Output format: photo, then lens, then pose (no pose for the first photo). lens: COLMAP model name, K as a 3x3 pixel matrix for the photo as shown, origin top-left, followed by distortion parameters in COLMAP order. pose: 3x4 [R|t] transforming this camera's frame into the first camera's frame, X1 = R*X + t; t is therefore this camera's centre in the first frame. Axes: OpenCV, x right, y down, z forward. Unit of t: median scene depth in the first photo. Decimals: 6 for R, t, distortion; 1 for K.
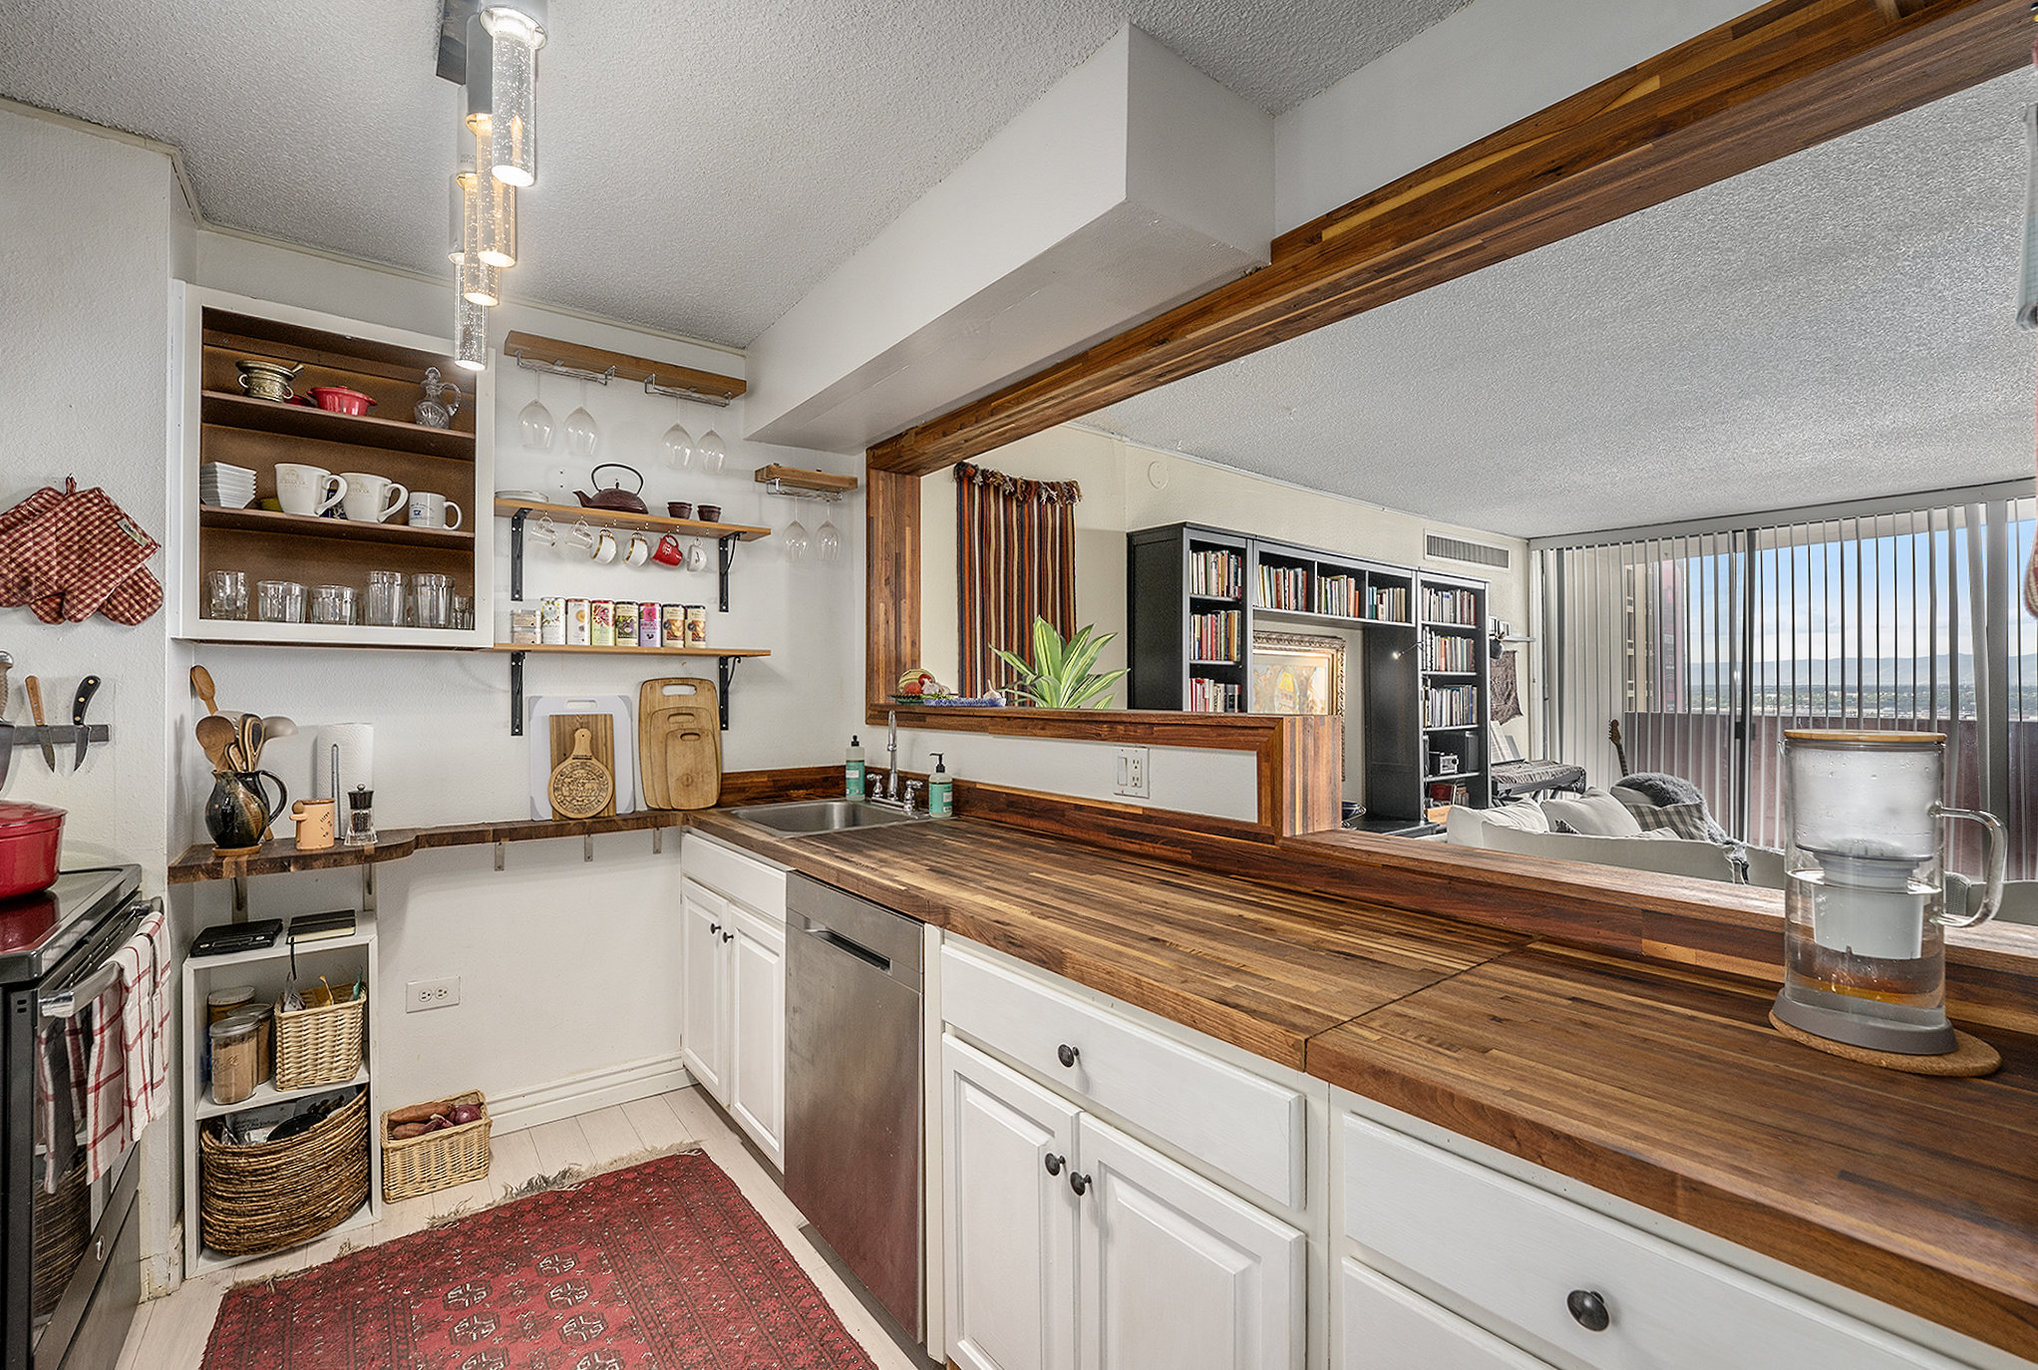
lens RADIAL K [[849.6, 0, 961.9], [0, 849.6, 698.2], [0, 0, 1]] dist [0.000180, -0.007137]
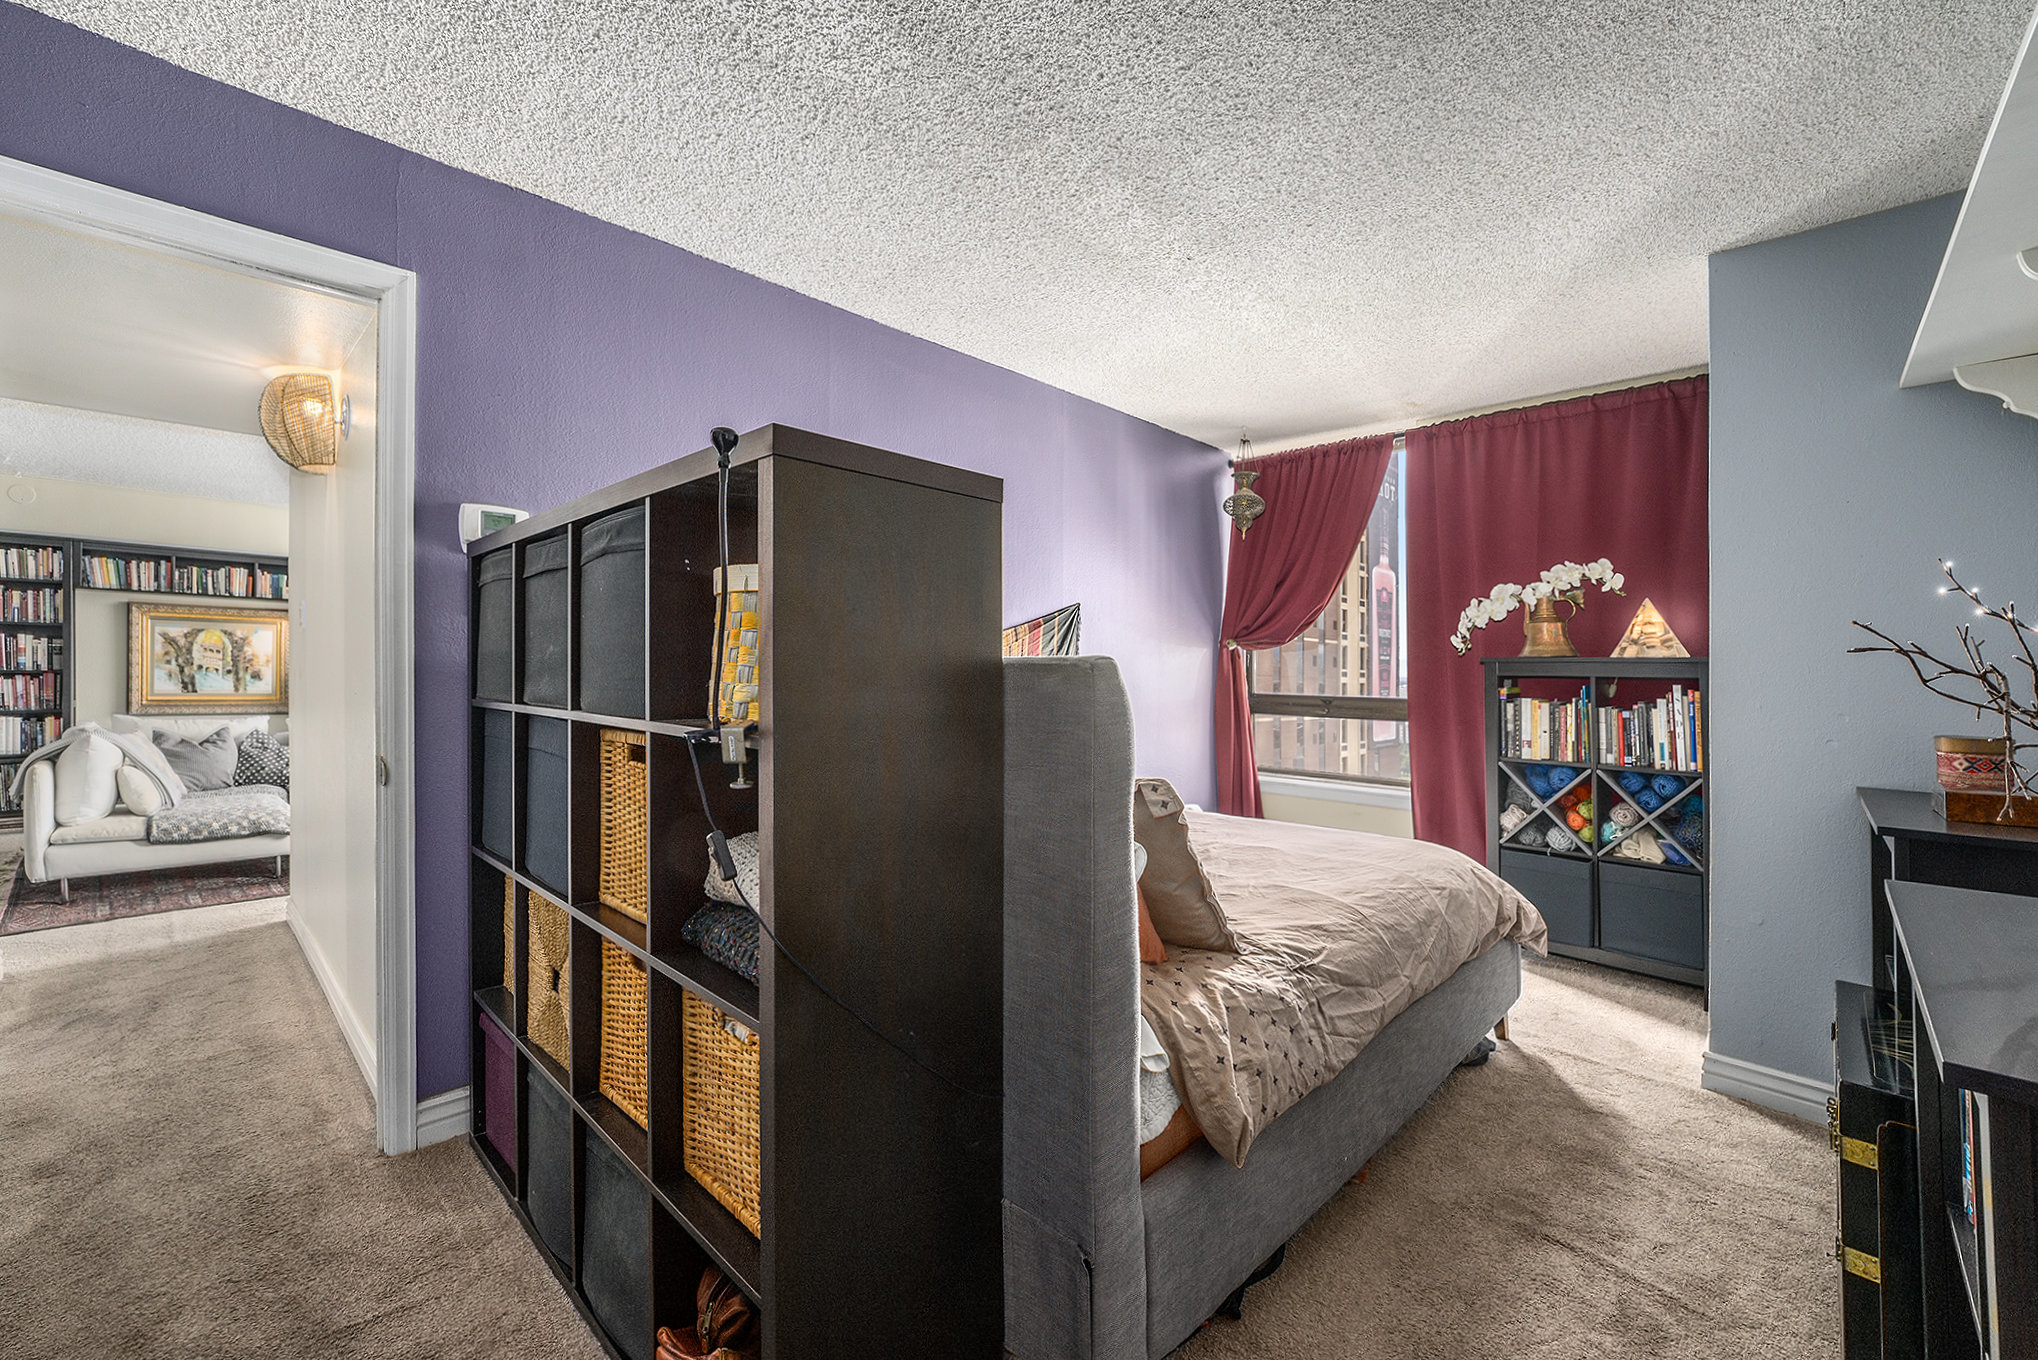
lens RADIAL K [[827.3, 0, 1011.3], [0, 827.3, 673.9], [0, 0, 1]] dist [-0.019822, -0.000203]
pose [[0.984386, 0.007145, 0.175879, 2.723200], [-0.006428, 0.999969, -0.004646, 0.065035], [-0.175907, 0.003443, 0.984401, -1.066277]]
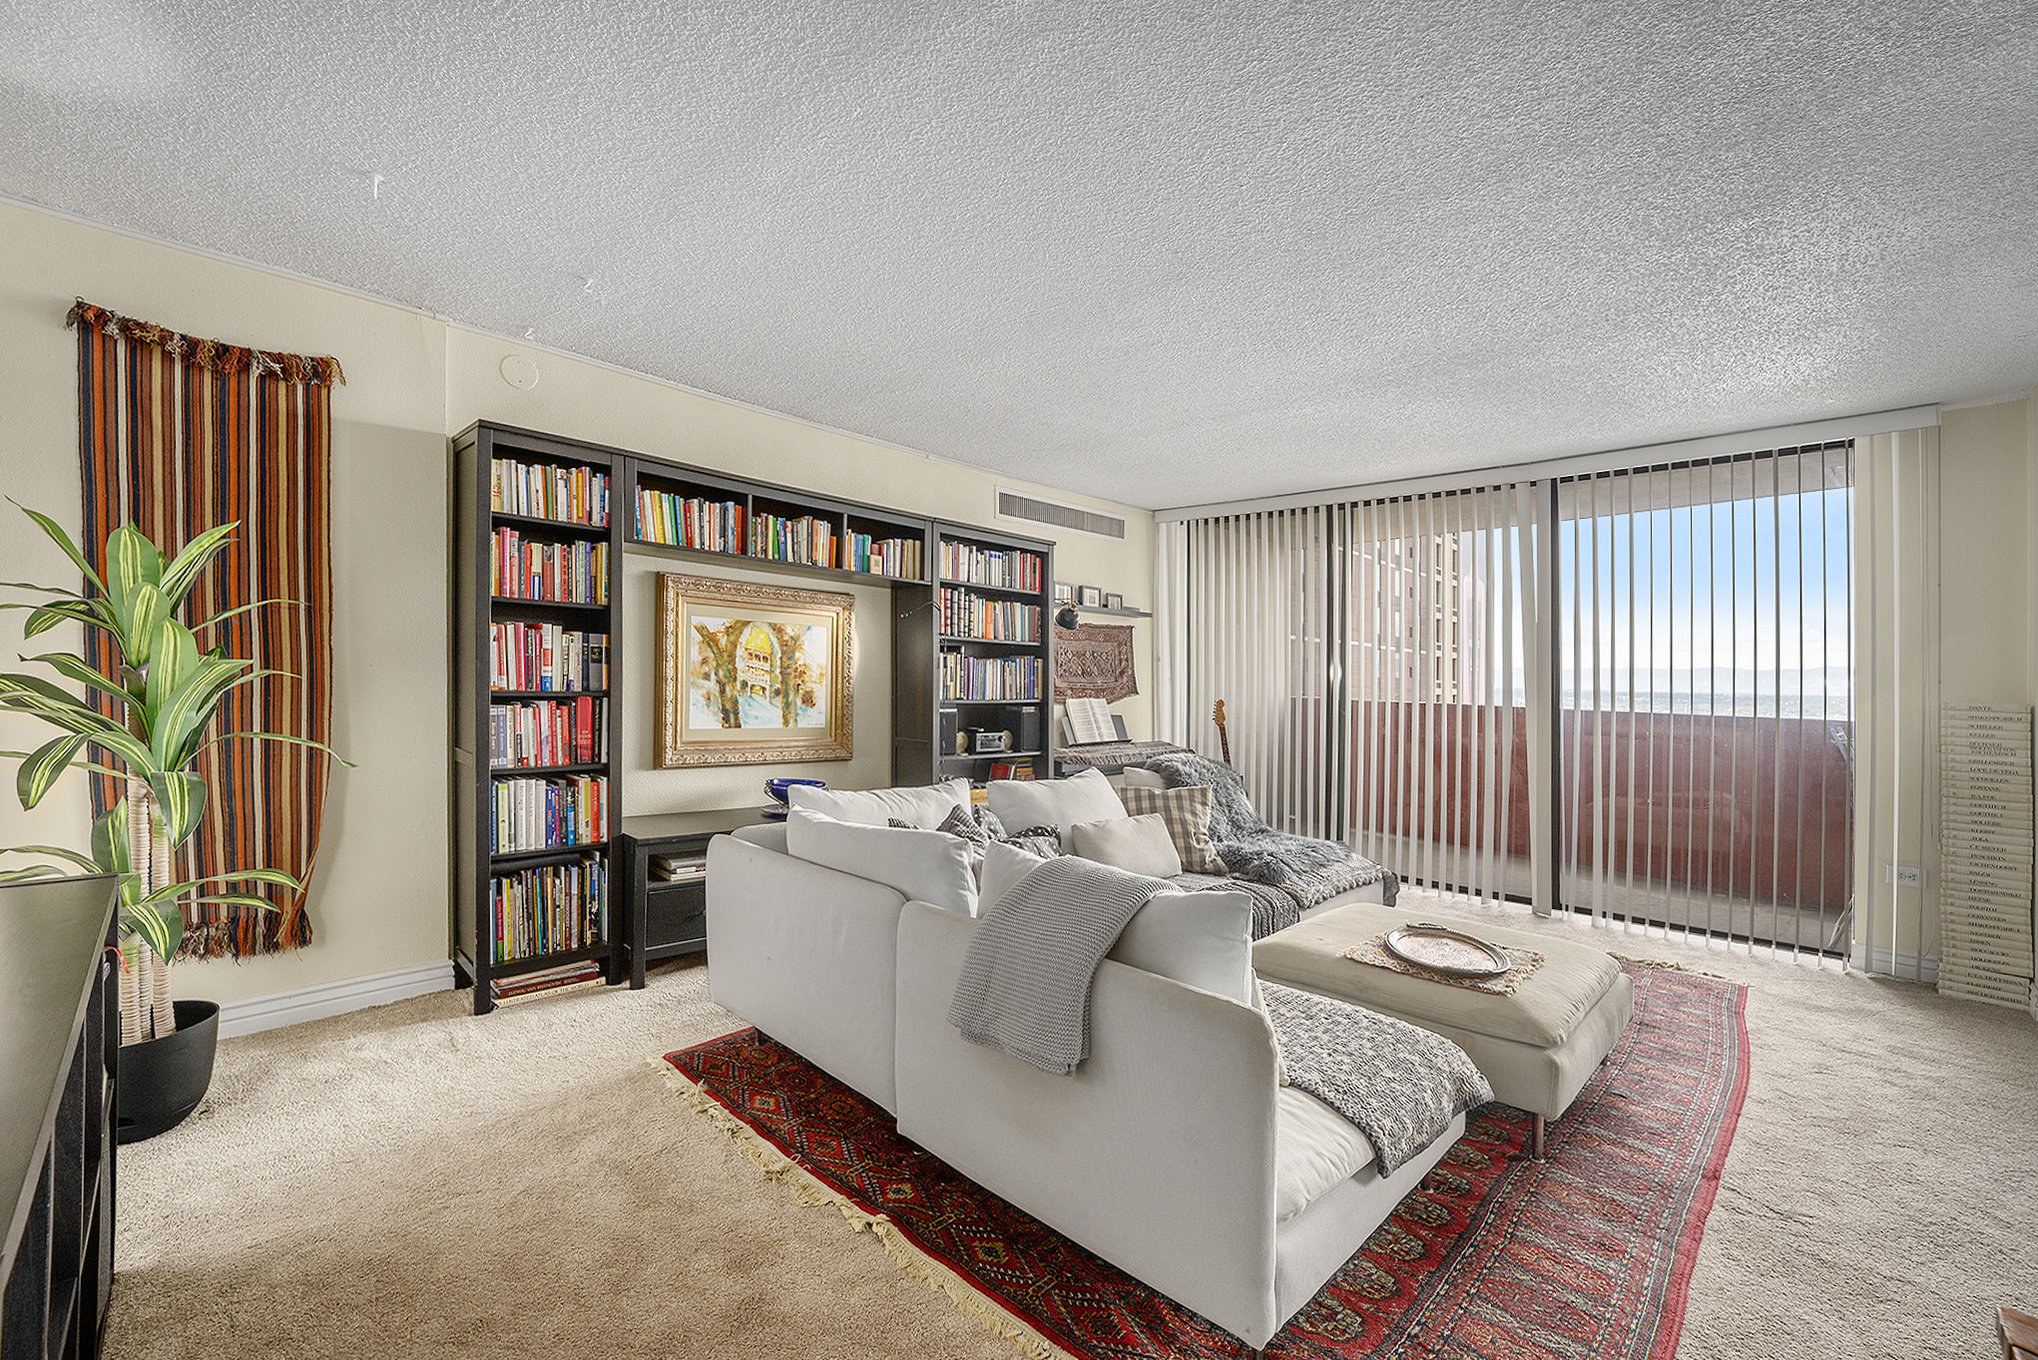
lens RADIAL K [[827.3, 0, 1011.3], [0, 827.3, 673.9], [0, 0, 1]] dist [-0.019822, -0.000203]
pose [[0.986181, 0.030841, 0.162773, 0.926218], [-0.029751, 0.999516, -0.009132, 0.027438], [-0.162976, 0.004163, 0.986621, 0.261326]]
